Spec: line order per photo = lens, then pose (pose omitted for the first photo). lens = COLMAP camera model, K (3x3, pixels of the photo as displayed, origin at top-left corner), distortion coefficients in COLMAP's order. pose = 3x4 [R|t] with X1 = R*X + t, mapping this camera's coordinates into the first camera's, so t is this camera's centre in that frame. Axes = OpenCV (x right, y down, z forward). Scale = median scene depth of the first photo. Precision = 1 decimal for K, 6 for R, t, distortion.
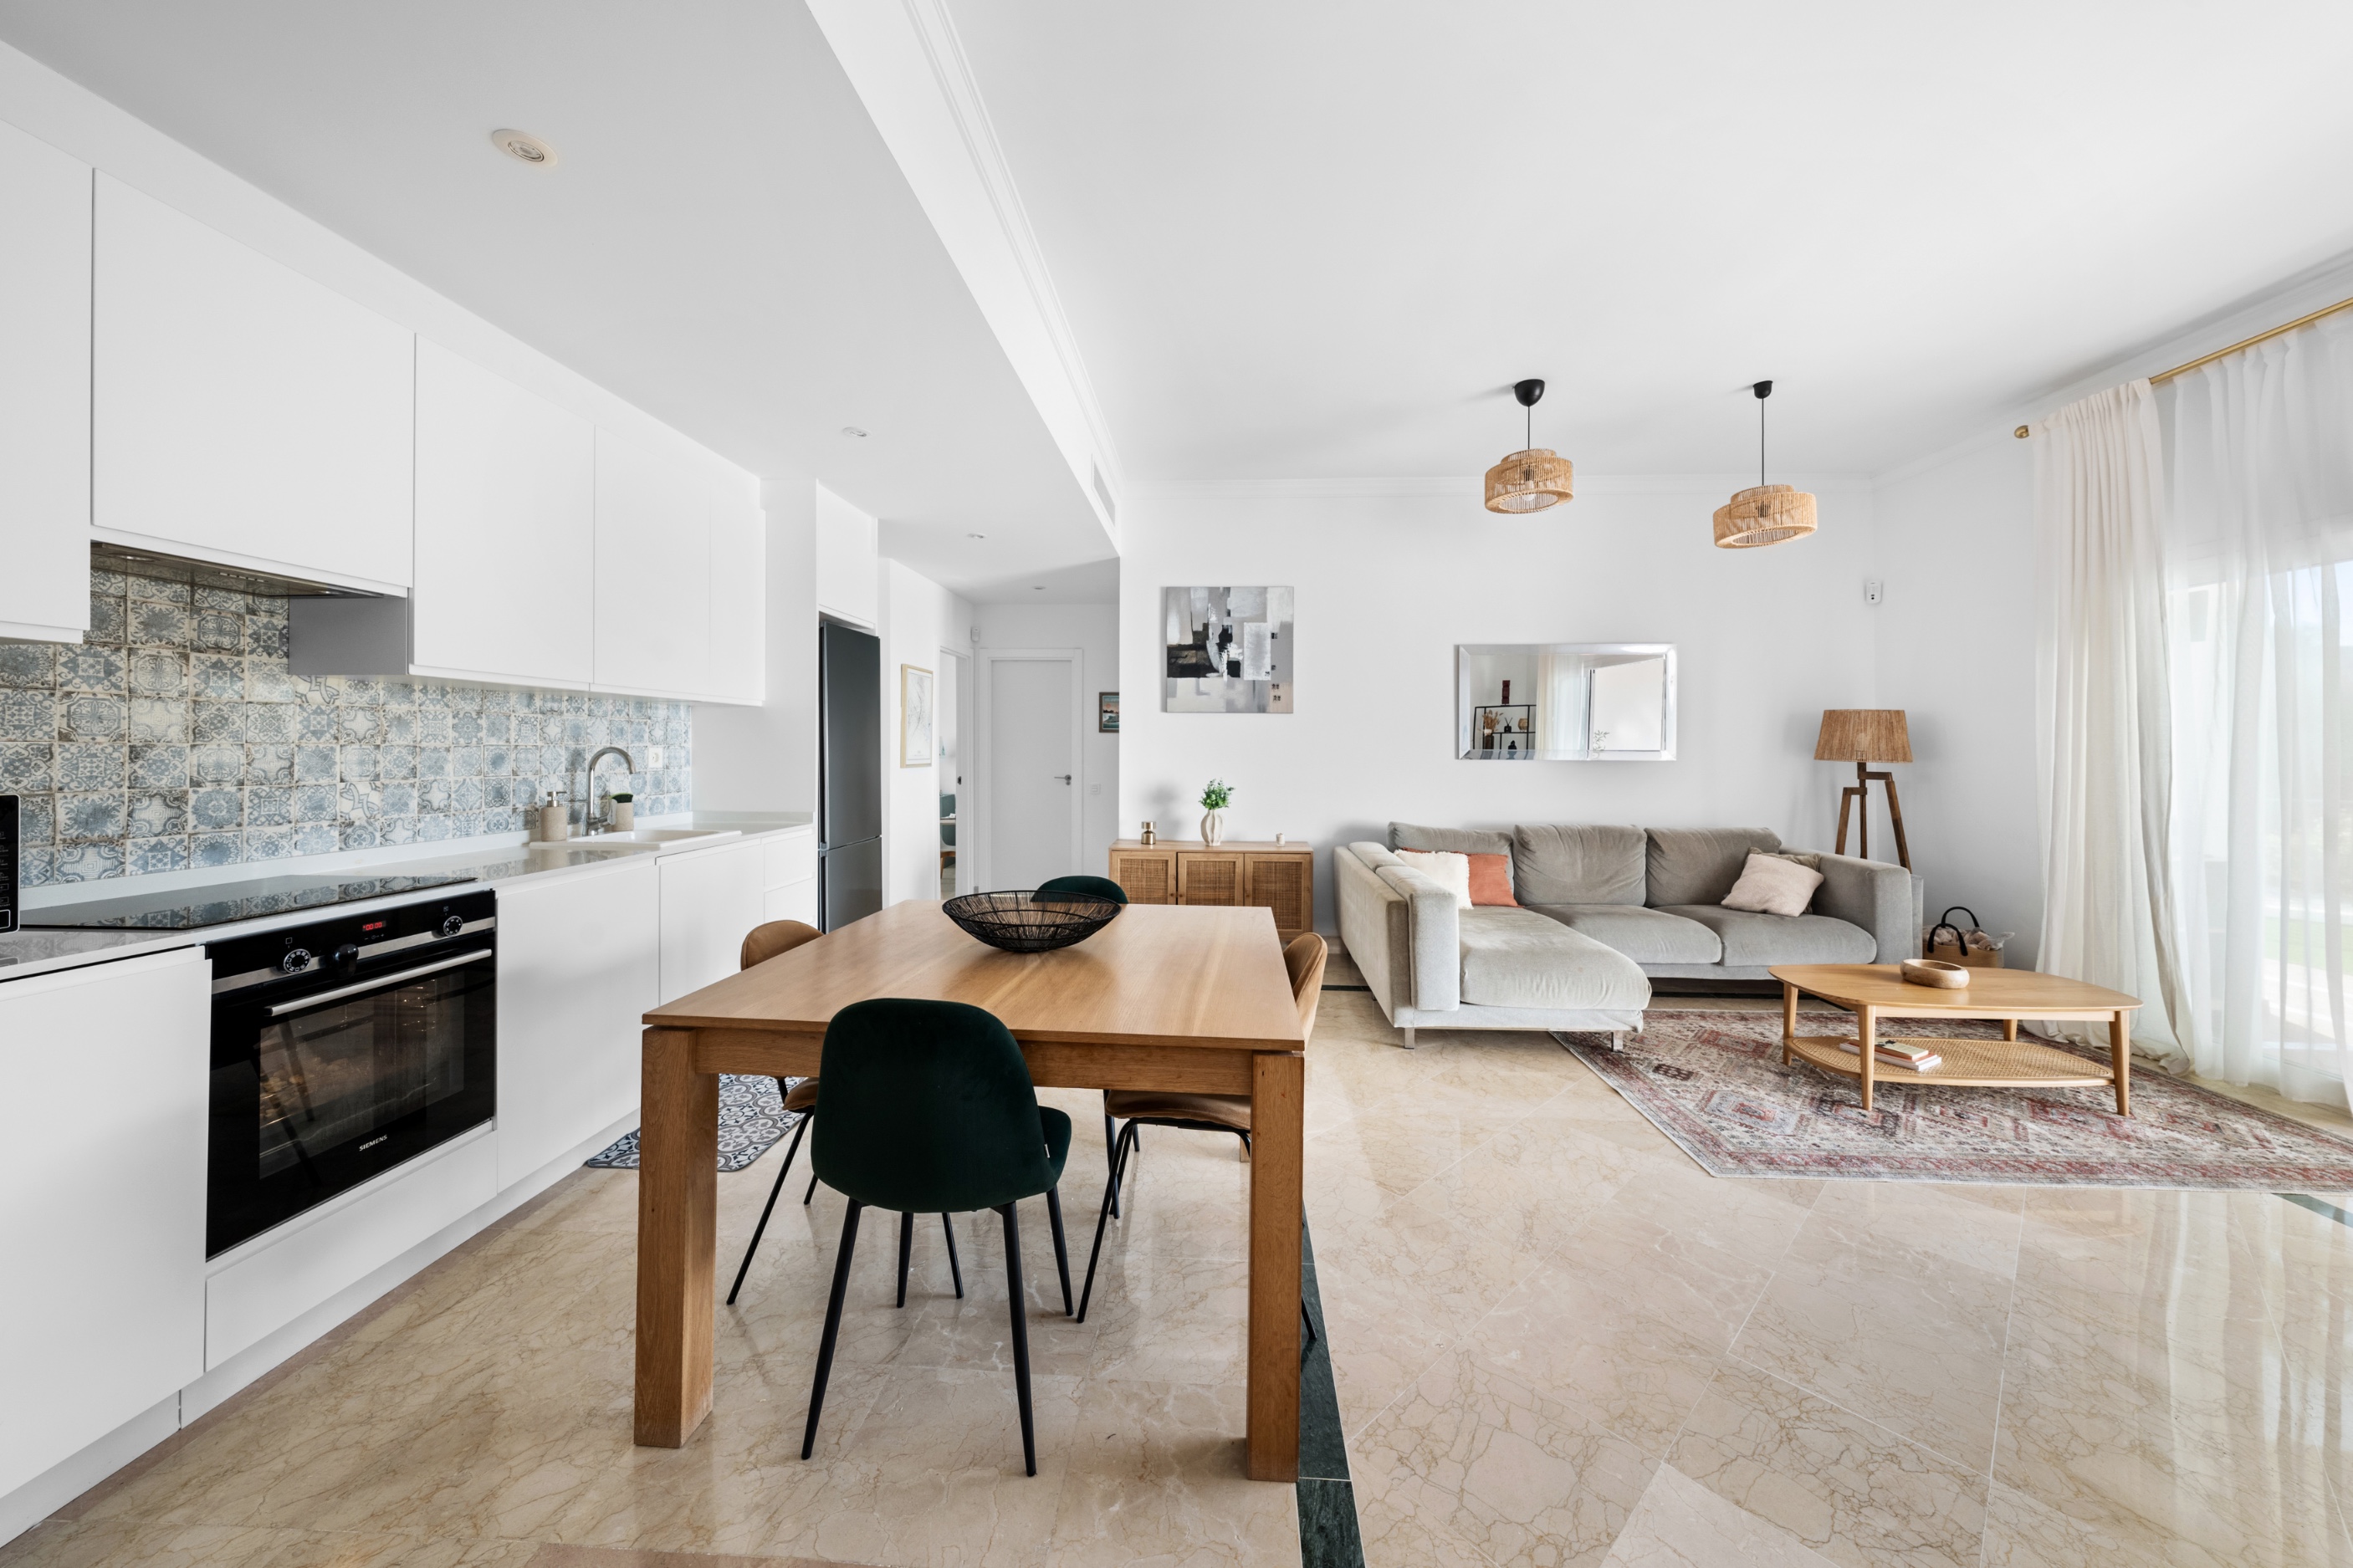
lens RADIAL K [[813.4, 0, 1177.1], [0, 813.4, 735.9], [0, 0, 1]] dist [0.000431, -0.000149]
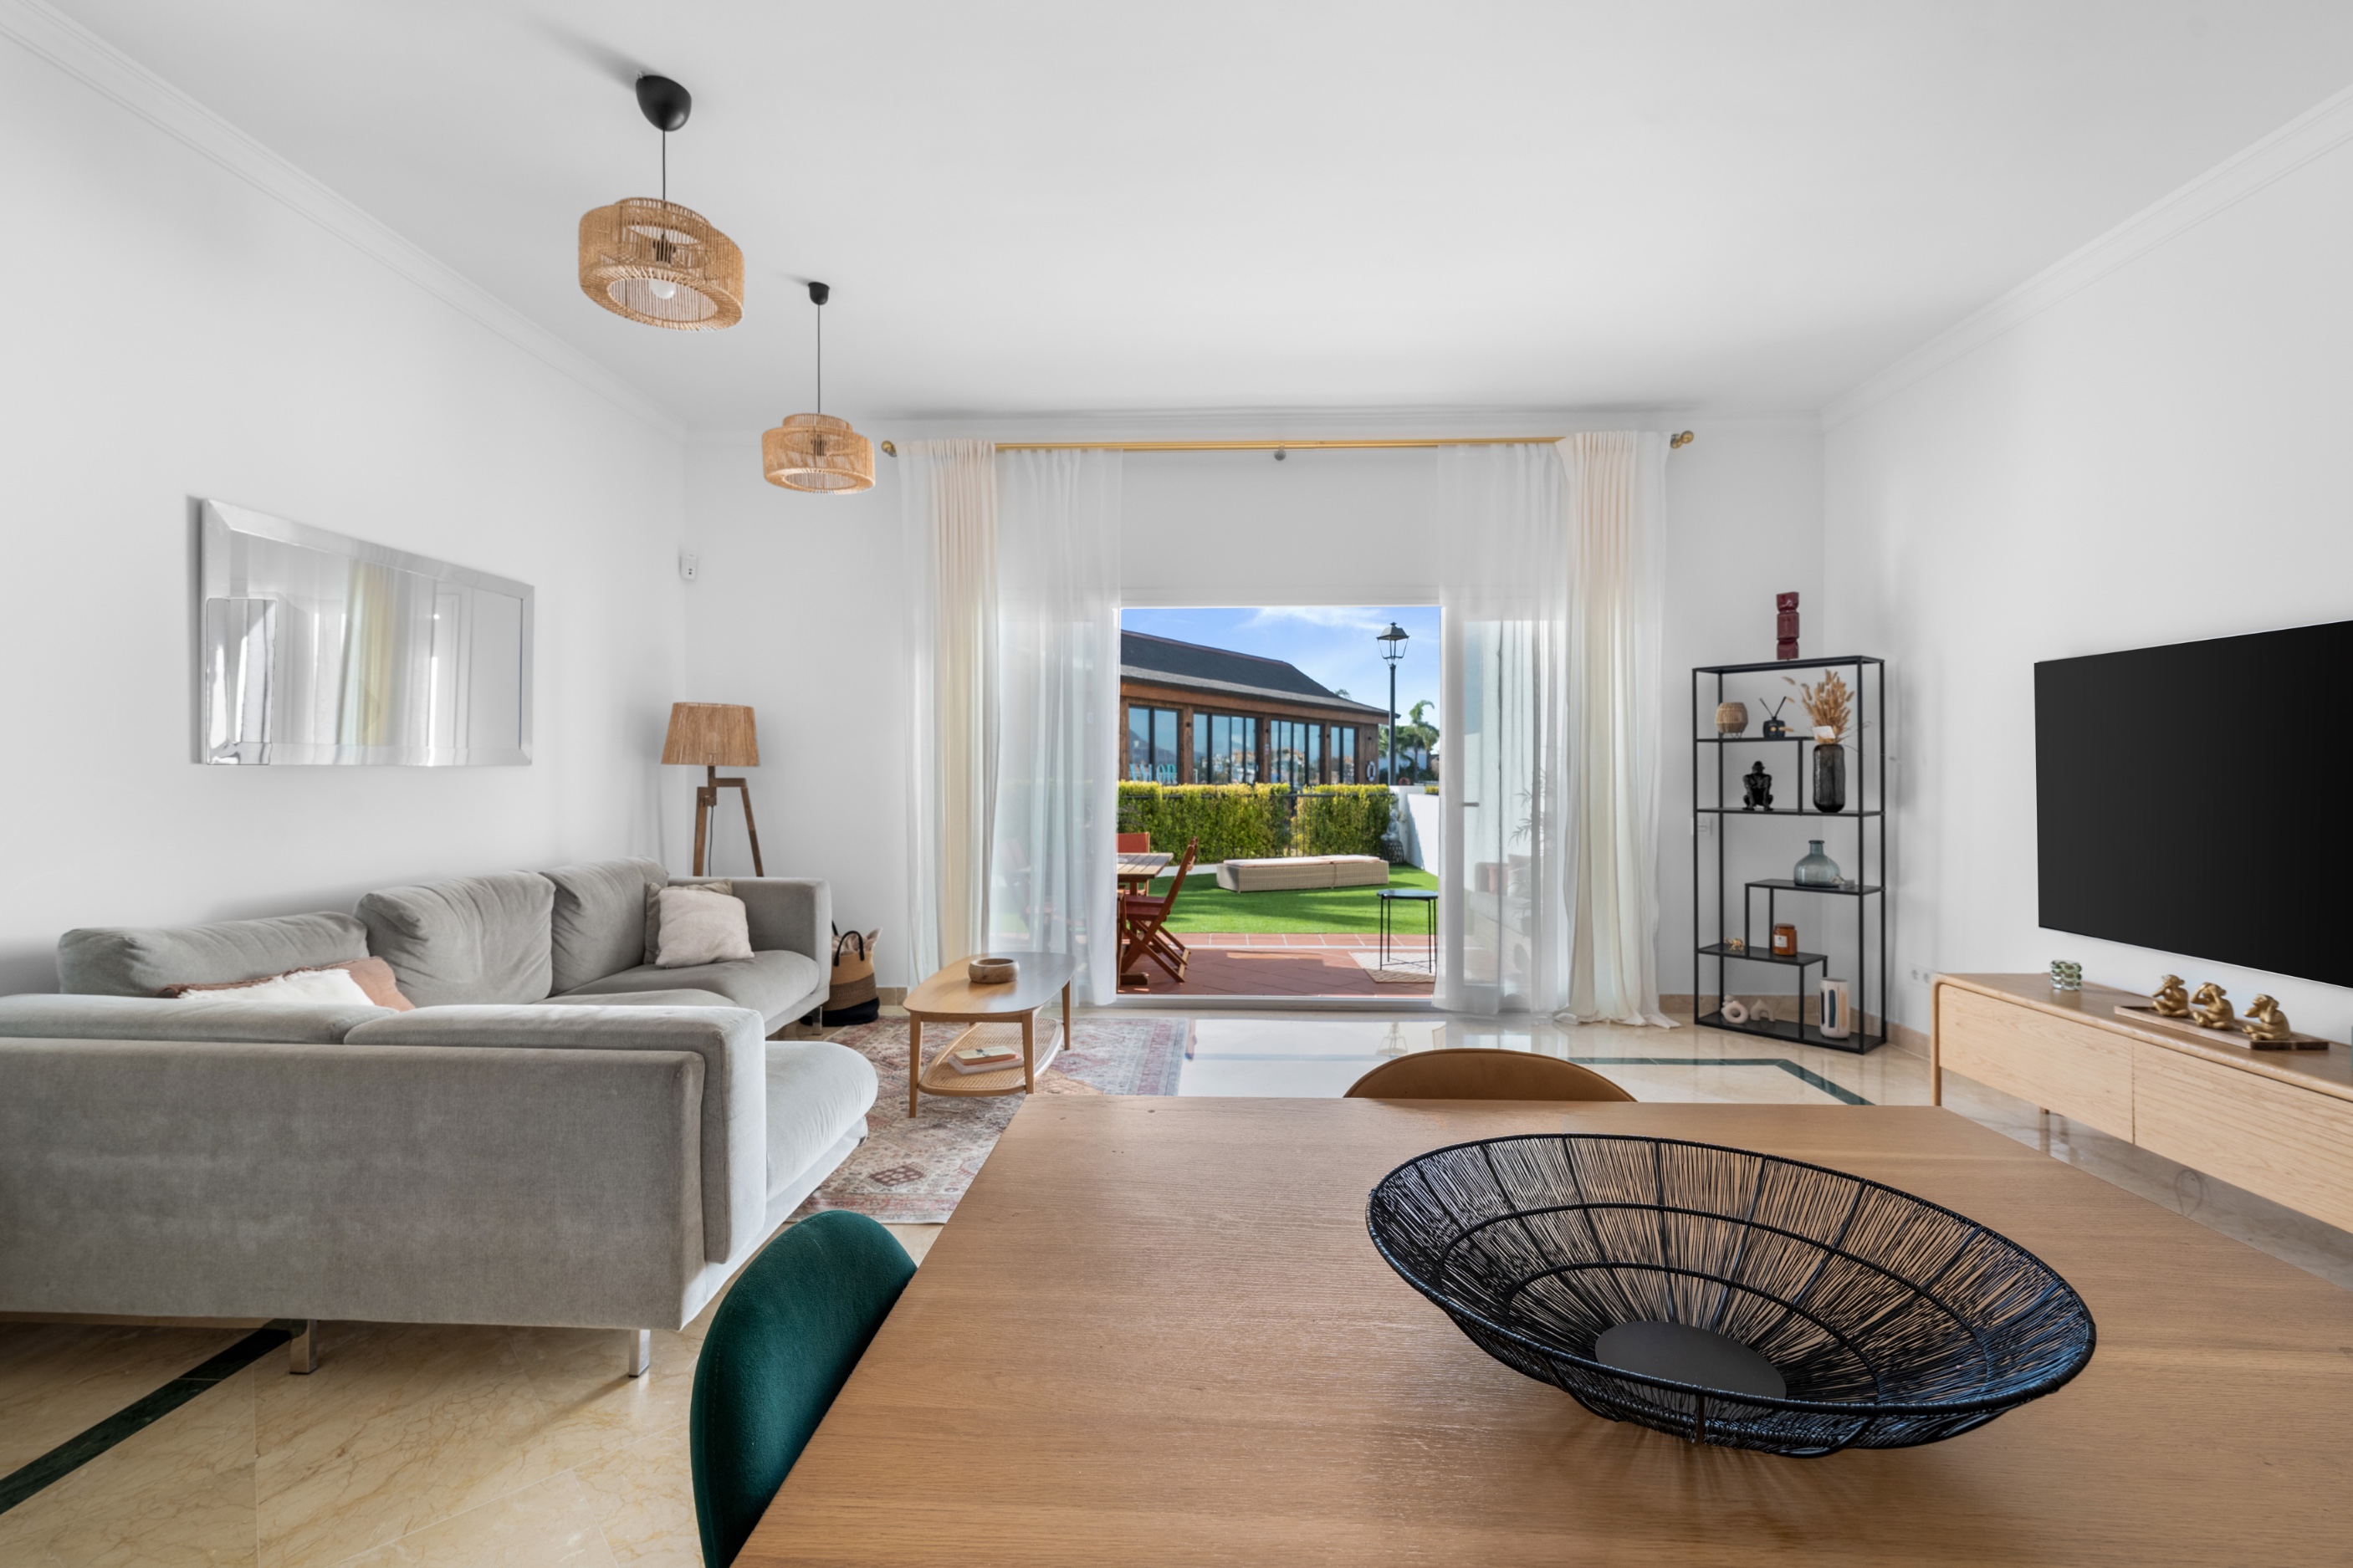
lens RADIAL K [[1022.2, 0, 1210.8], [0, 1022.2, 763.1], [0, 0, 1]] dist [0.001781, -0.000555]
pose [[-0.034961, 0.002690, 0.999385, -0.319922], [-0.017819, 0.999836, -0.003315, 0.030606], [-0.999230, -0.017924, -0.034907, 0.708006]]
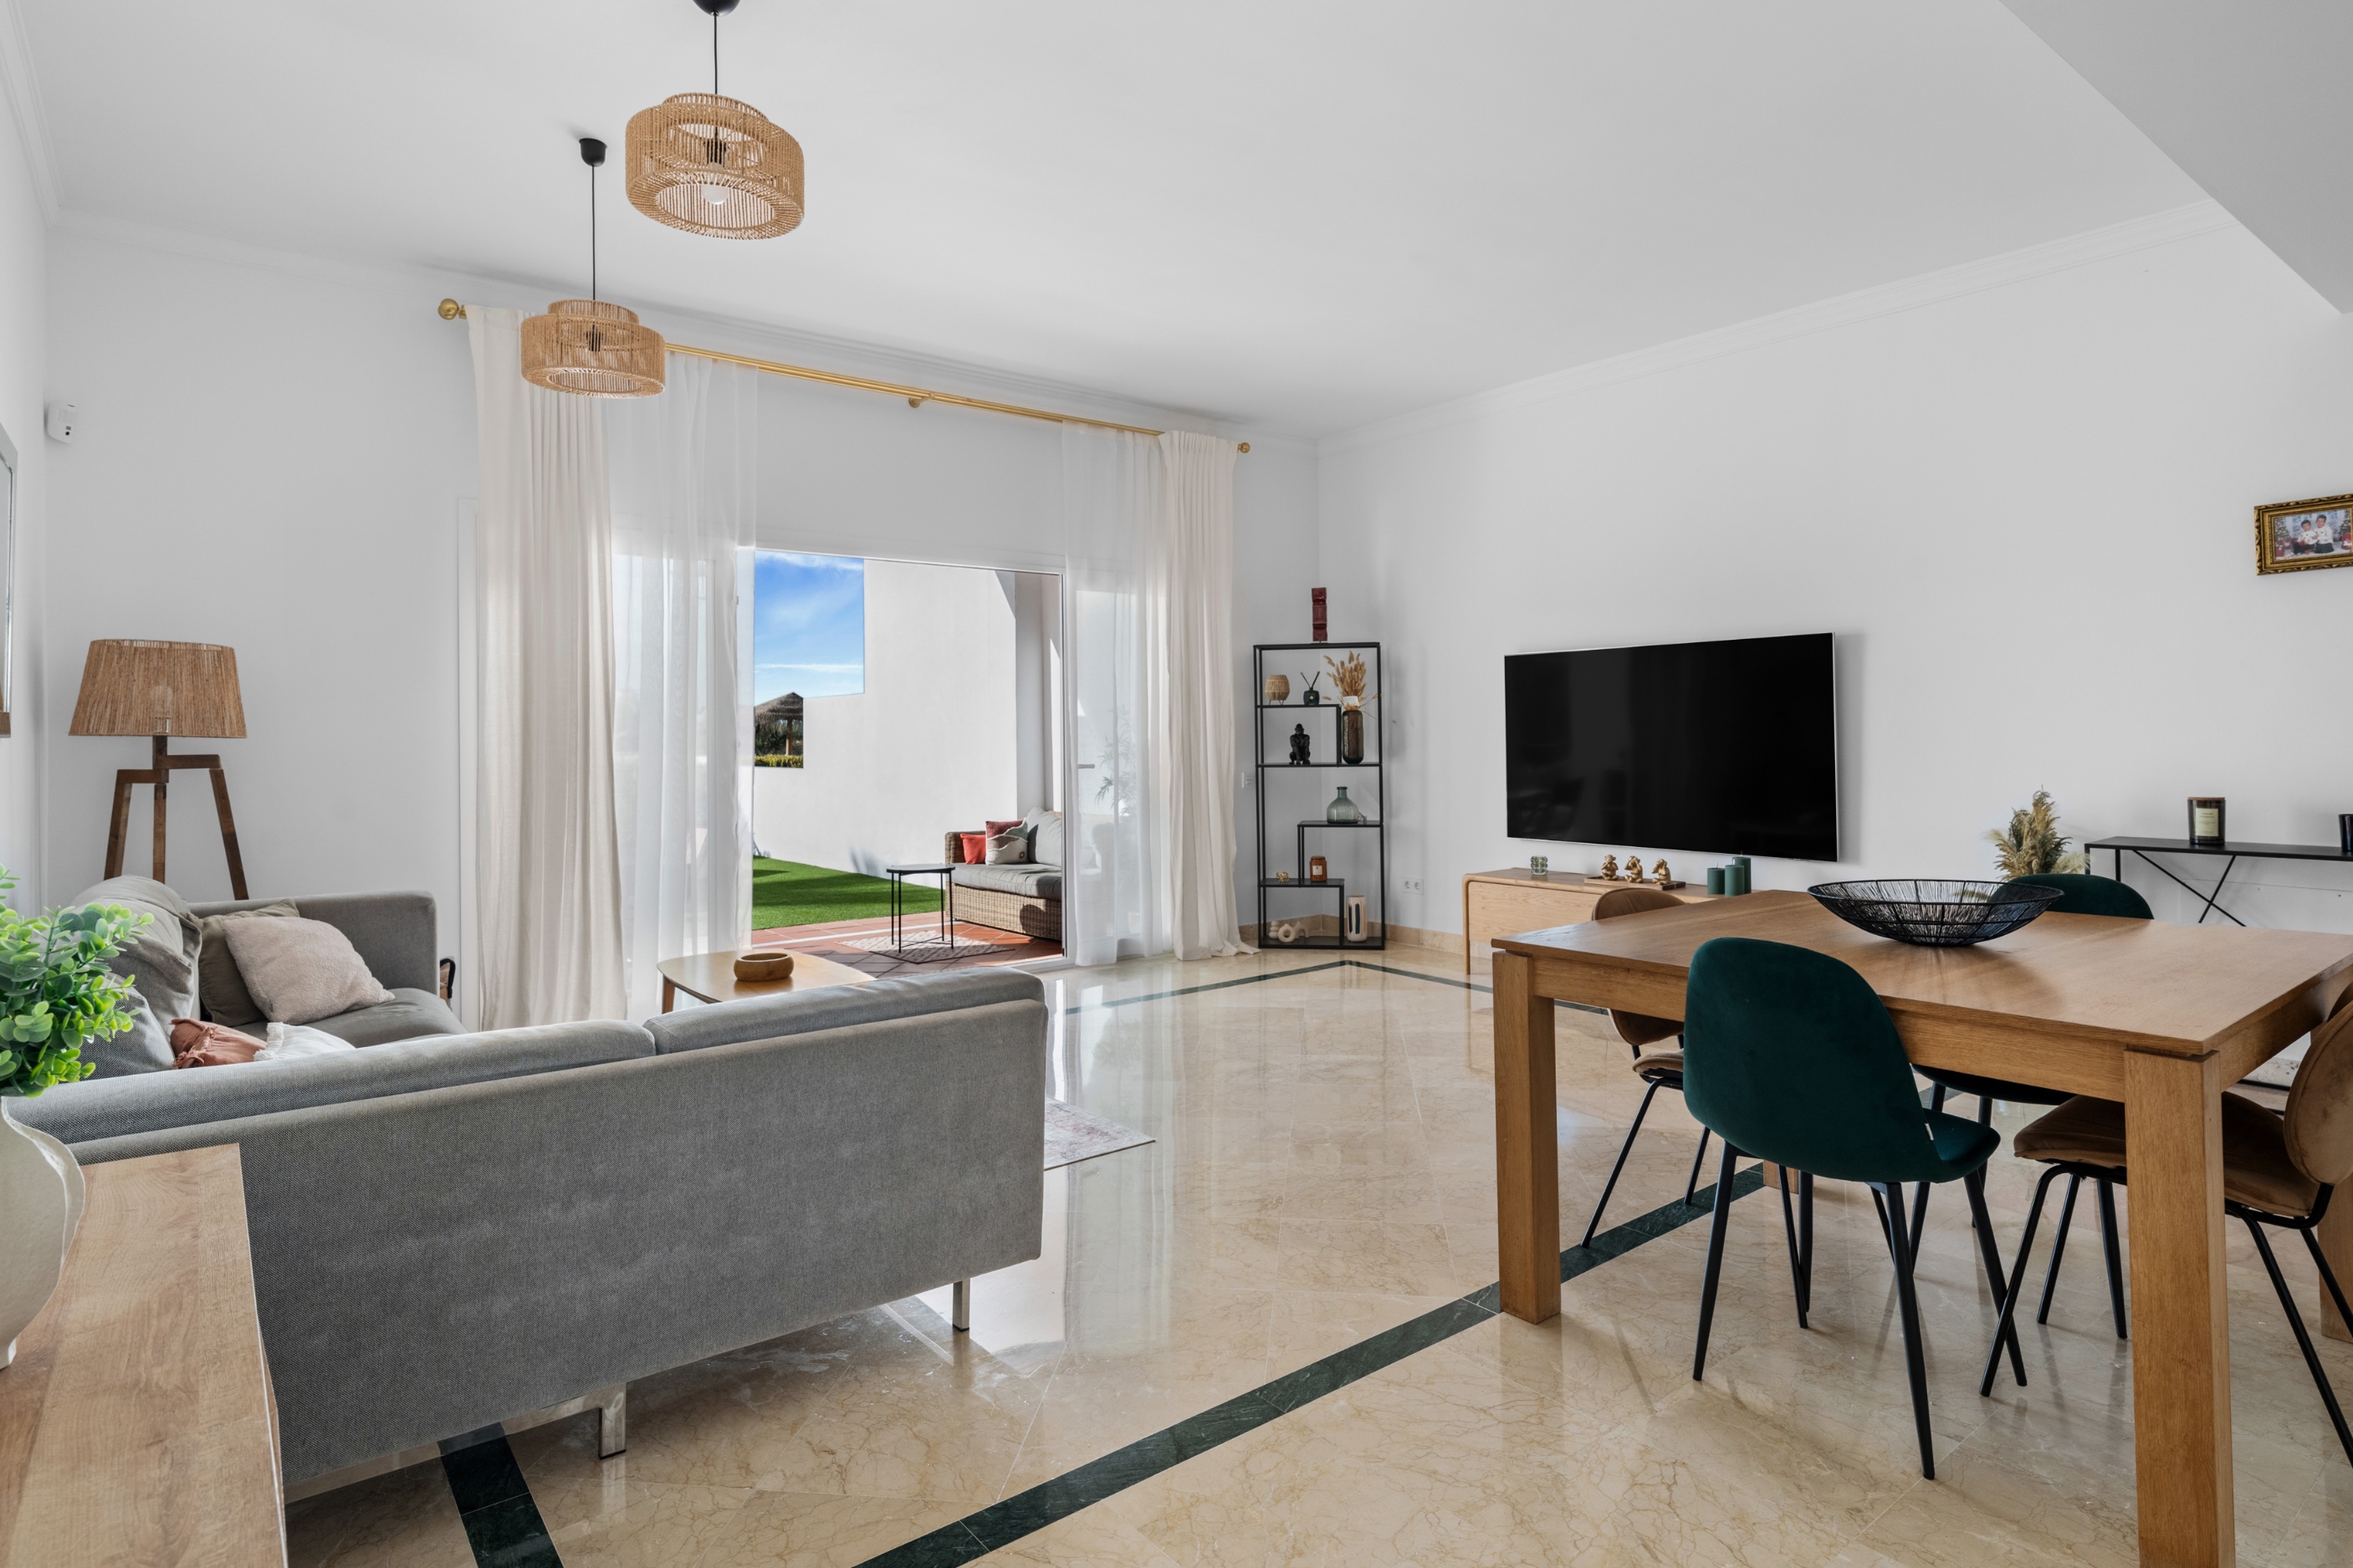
lens RADIAL K [[1245.1, 0, 1202.9], [0, 1245.1, 707.6], [0, 0, 1]] dist [-0.002743, -0.000733]
pose [[-0.679577, 0.017089, 0.733405, -0.357483], [-0.005461, 0.999583, -0.028351, 0.042438], [-0.733584, -0.023272, -0.679201, 1.433501]]
